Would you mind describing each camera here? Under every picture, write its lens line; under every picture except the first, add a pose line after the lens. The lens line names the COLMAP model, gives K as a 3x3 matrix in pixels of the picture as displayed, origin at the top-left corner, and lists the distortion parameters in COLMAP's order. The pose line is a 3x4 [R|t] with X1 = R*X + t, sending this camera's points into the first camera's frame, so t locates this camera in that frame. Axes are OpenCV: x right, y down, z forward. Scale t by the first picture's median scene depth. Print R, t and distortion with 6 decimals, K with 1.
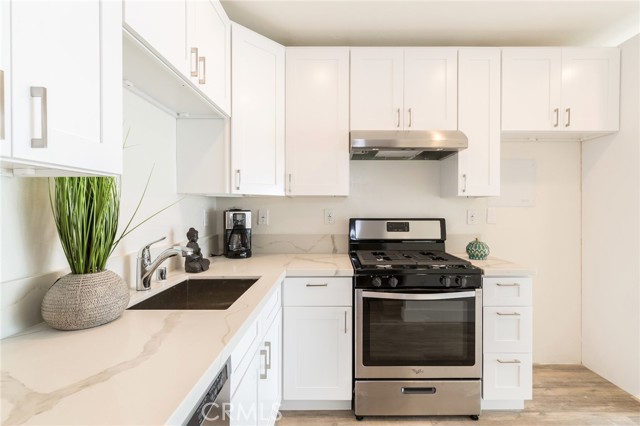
lens RADIAL K [[271.2, 0, 319.8], [0, 271.2, 211.0], [0, 0, 1]] dist [-0.004292, 0.000392]
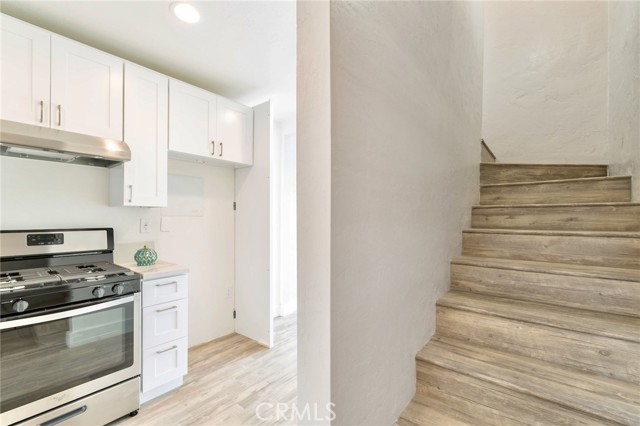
lens RADIAL K [[271.2, 0, 319.3], [0, 271.2, 218.2], [0, 0, 1]] dist [-0.004292, 0.000392]
pose [[0.634478, -0.001493, 0.772939, 0.193353], [0.001669, 0.999998, 0.000561, -0.007729], [-0.772939, 0.000934, 0.634480, -0.219671]]
